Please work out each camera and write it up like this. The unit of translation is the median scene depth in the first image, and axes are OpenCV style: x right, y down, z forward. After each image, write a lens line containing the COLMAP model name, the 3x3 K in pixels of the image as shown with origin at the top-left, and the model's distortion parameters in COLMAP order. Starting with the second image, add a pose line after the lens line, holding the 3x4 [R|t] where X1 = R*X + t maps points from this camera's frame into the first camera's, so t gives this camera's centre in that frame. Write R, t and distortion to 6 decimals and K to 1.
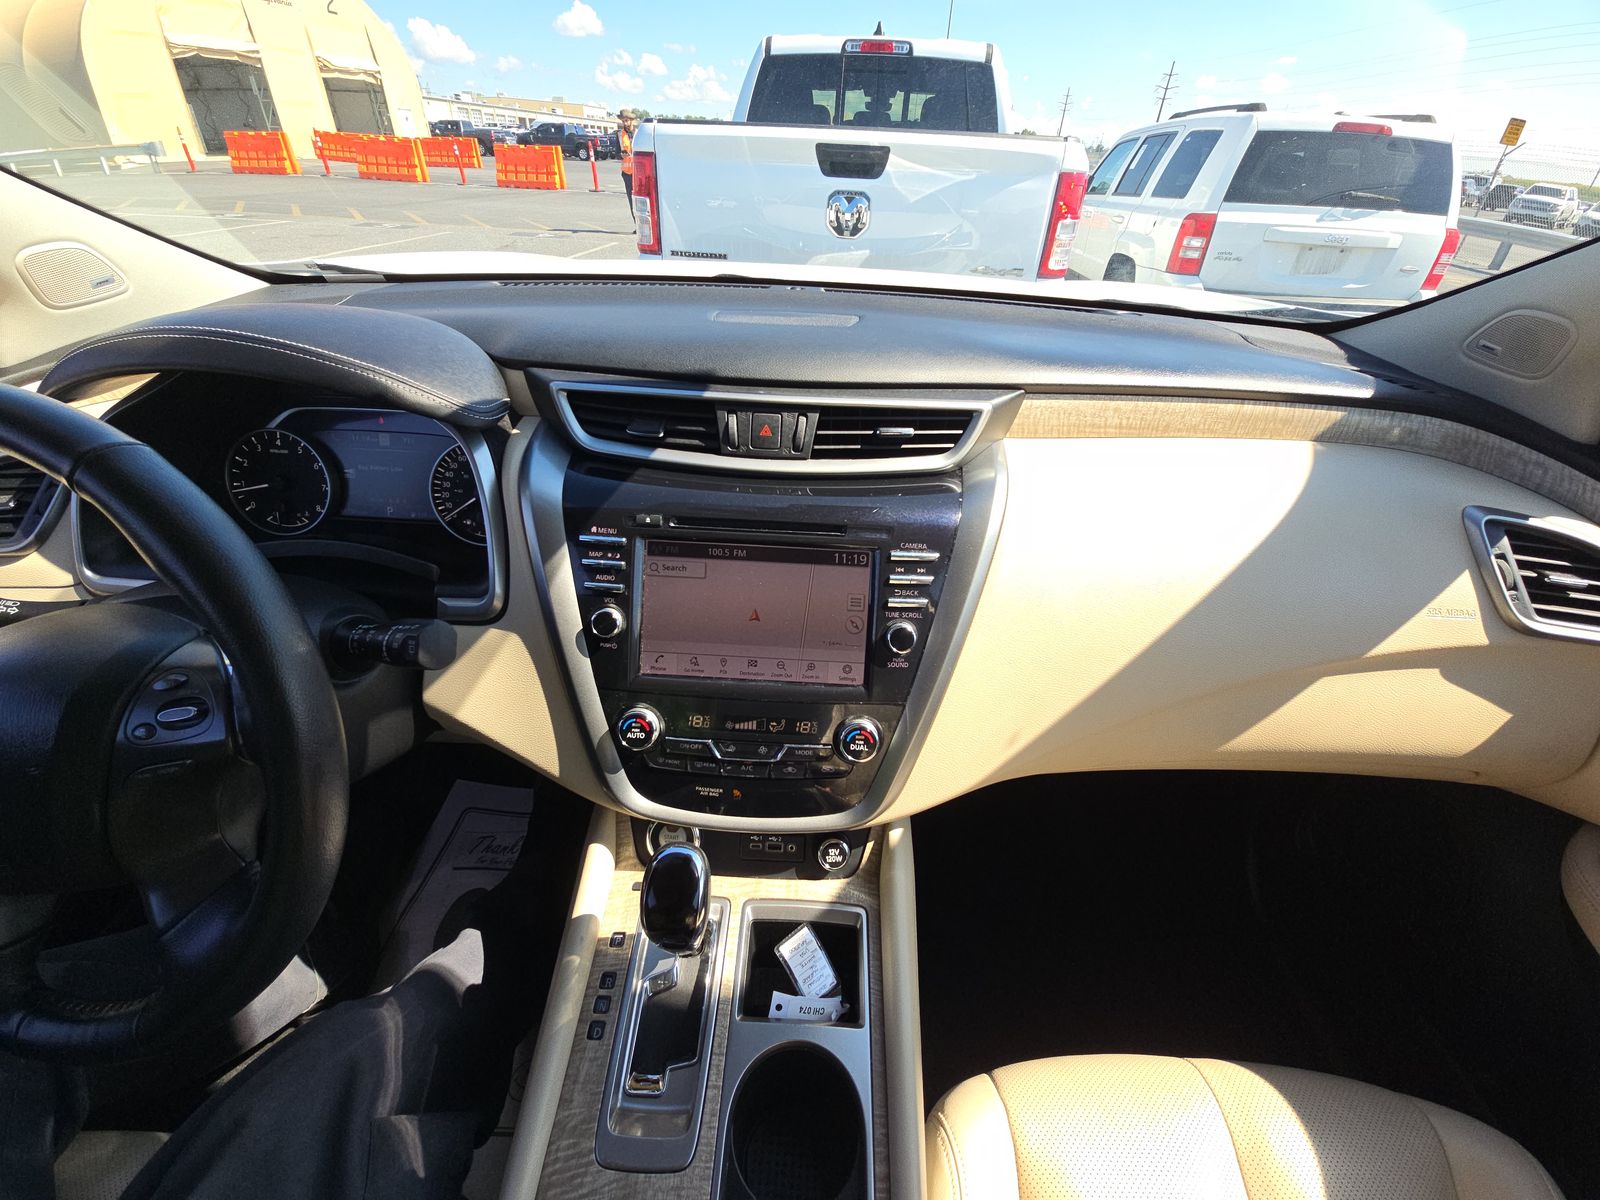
lens RADIAL K [[636.7, 0, 809.4], [0, 636.7, 595.4], [0, 0, 1]] dist [-0.006974, -0.000678]
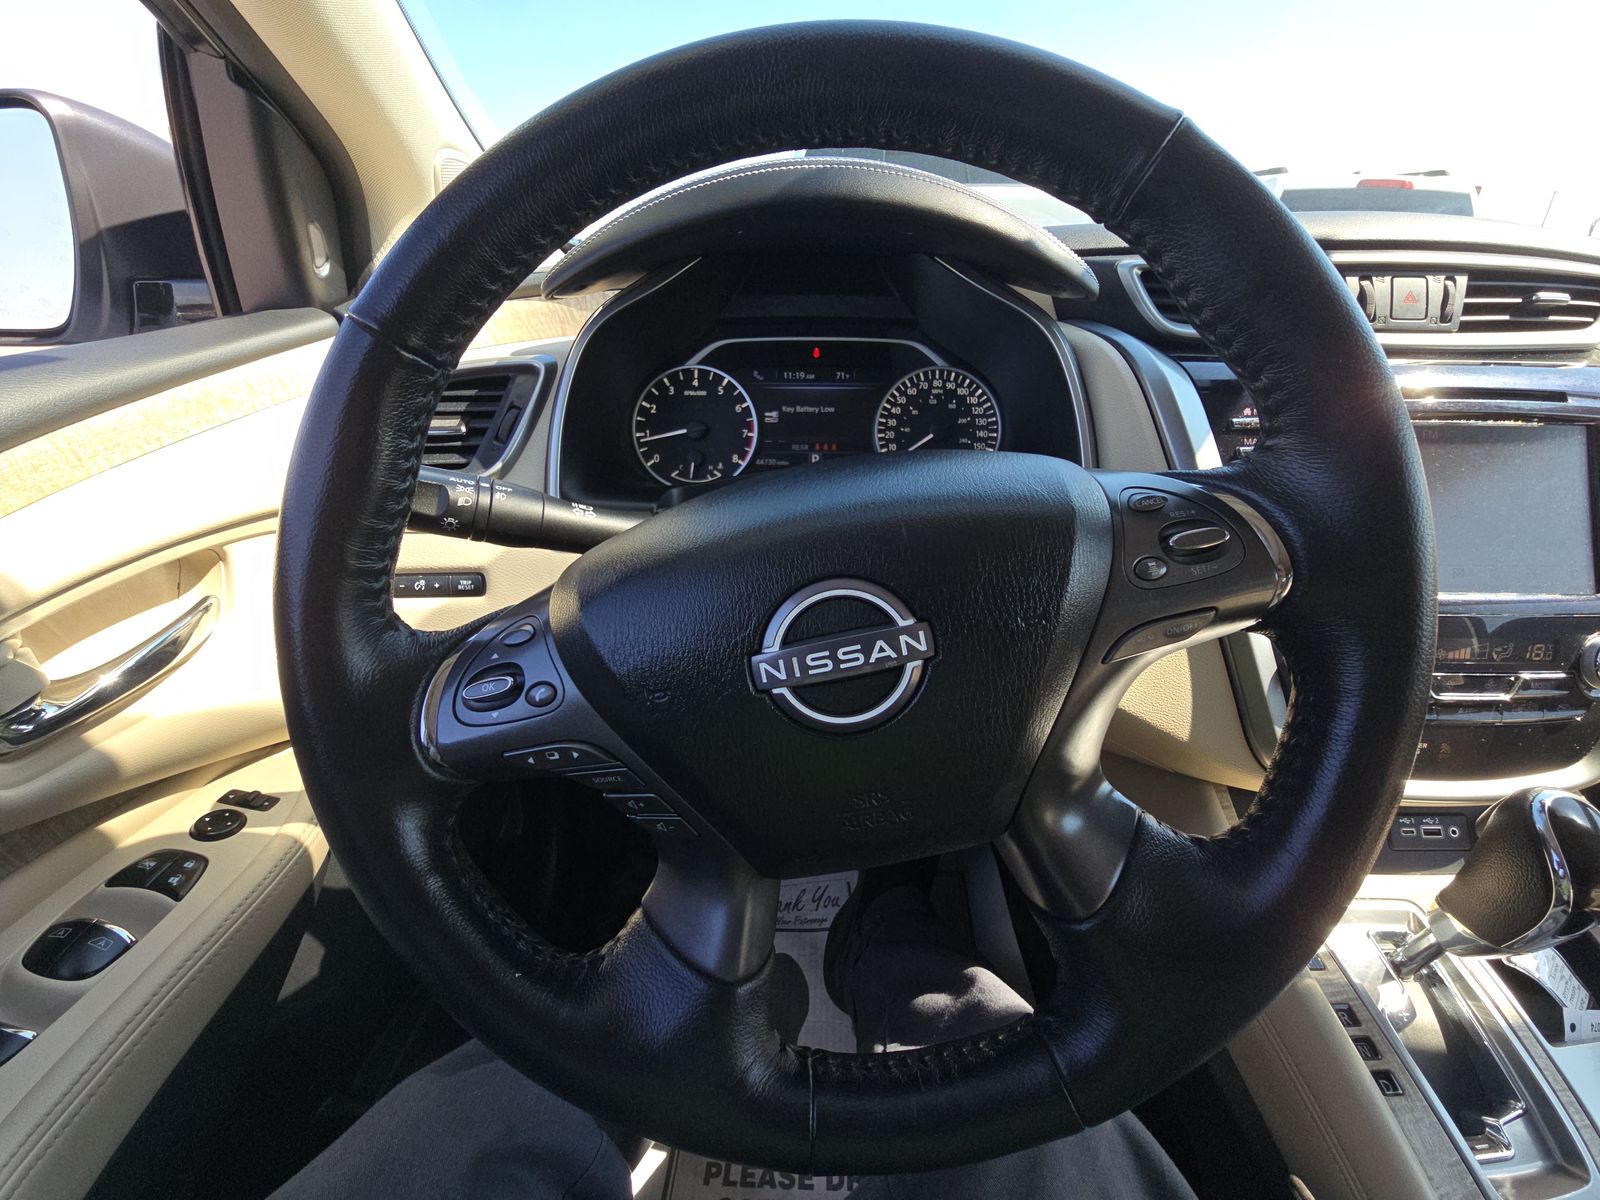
lens RADIAL K [[636.7, 0, 794.8], [0, 636.7, 597.7], [0, 0, 1]] dist [-0.006974, -0.000678]
pose [[0.998992, -0.044843, 0.001944, -0.720955], [0.044739, 0.991319, -0.123631, 0.156664], [0.003617, 0.123593, 0.992326, 0.188906]]
